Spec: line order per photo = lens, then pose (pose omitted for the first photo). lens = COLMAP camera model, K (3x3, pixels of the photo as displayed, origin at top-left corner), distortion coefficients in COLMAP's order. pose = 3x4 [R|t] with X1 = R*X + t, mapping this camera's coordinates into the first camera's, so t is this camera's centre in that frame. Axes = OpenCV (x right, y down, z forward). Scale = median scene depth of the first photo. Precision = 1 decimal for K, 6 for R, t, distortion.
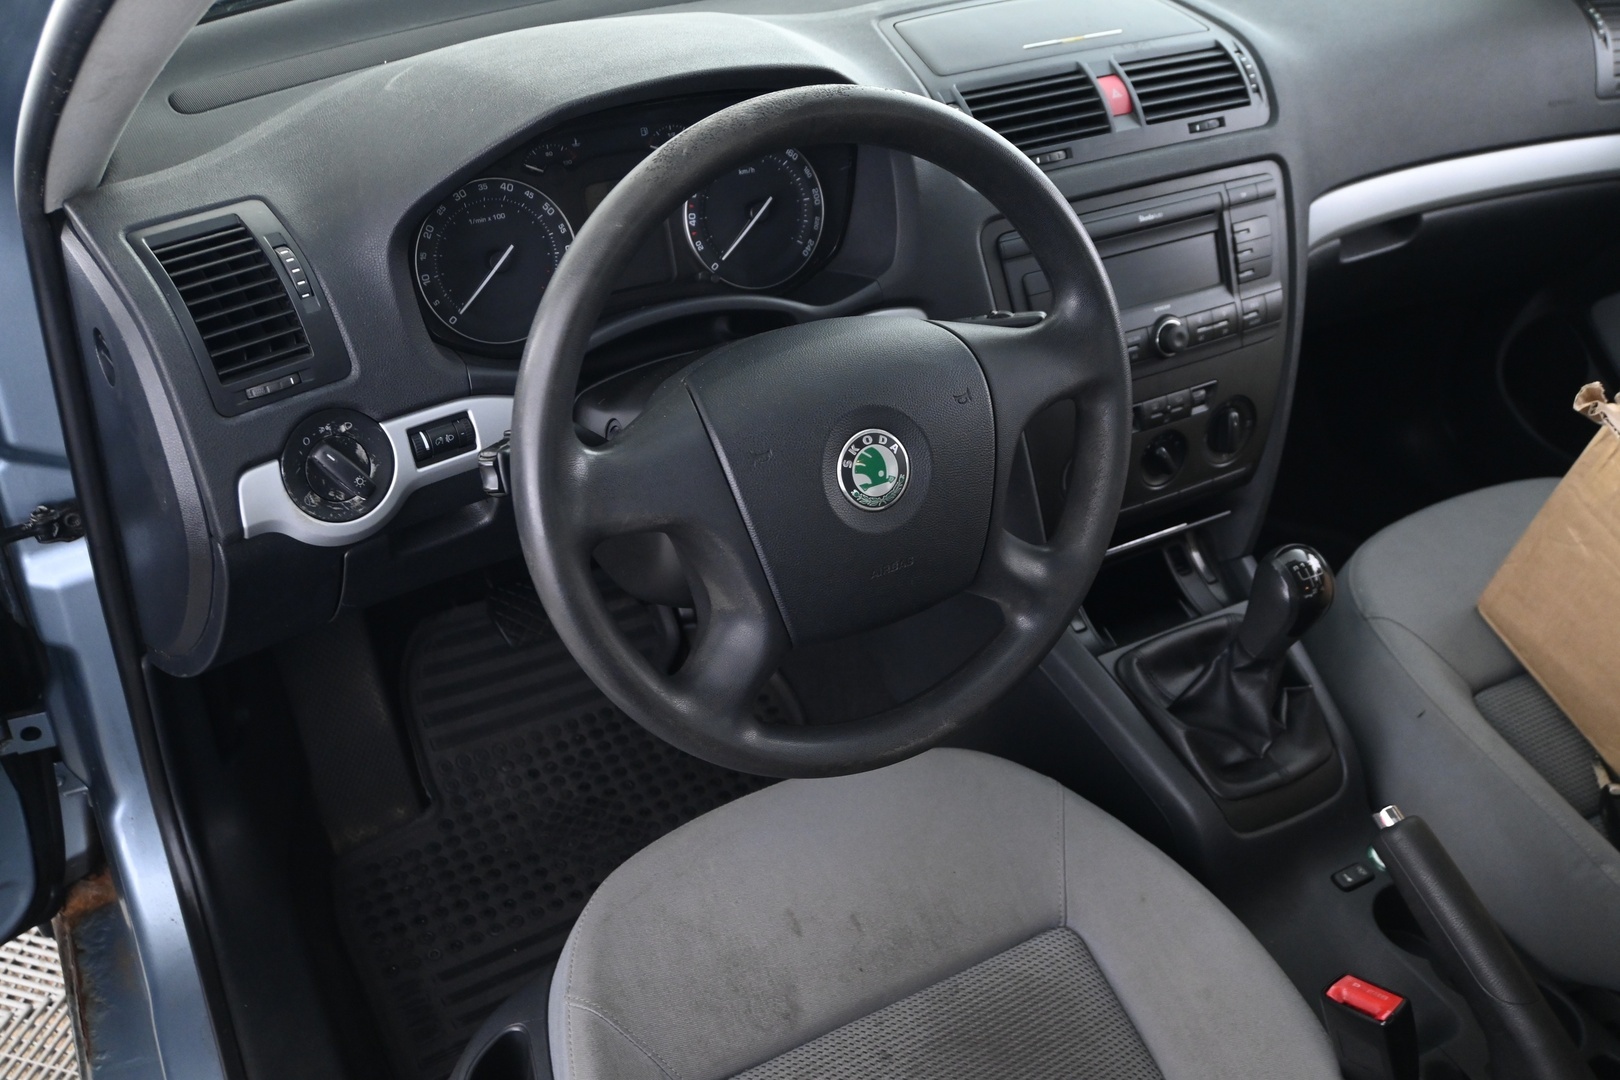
lens RADIAL K [[1500.1, 0, 809.3], [0, 1500.1, 538.8], [0, 0, 1]] dist [-0.005886, 0.000000]
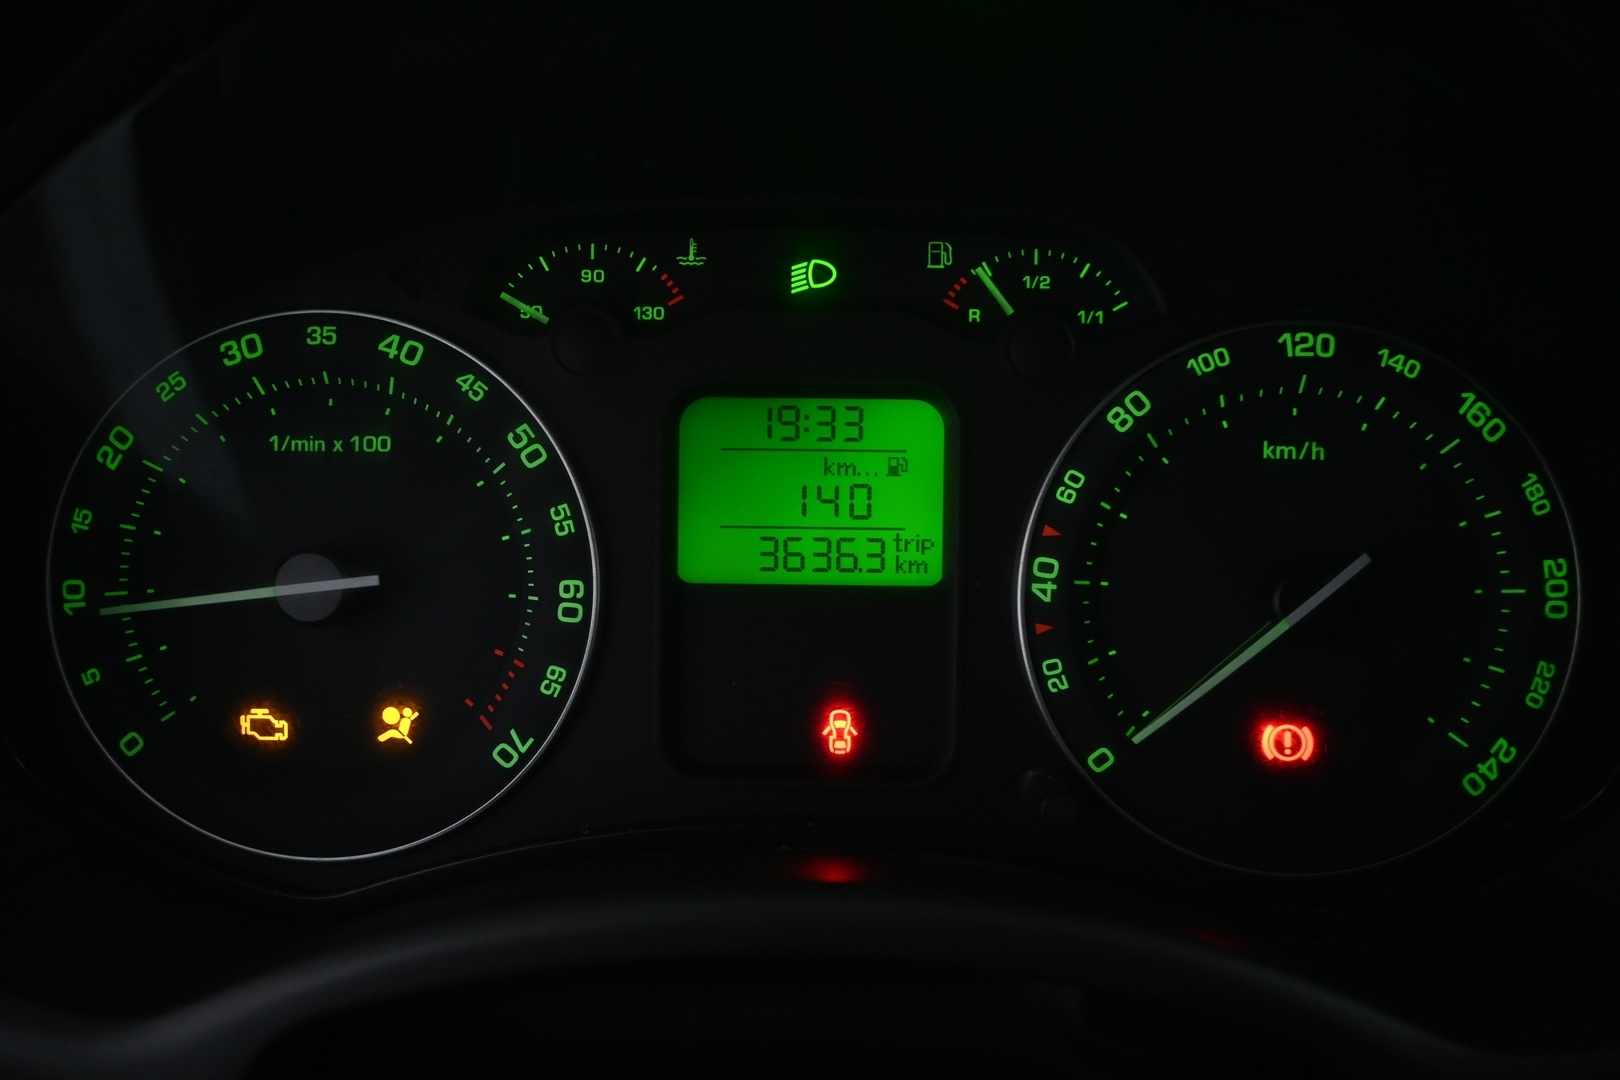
lens RADIAL K [[1500.7, 0, 812.7], [0, 1500.7, 538.6], [0, 0, 1]] dist [0.007108, 0.001328]
pose [[0.873931, 0.163827, -0.457609, 0.010660], [-0.272857, 0.944497, -0.182960, -0.160284], [0.402237, 0.284756, 0.870126, 0.752080]]
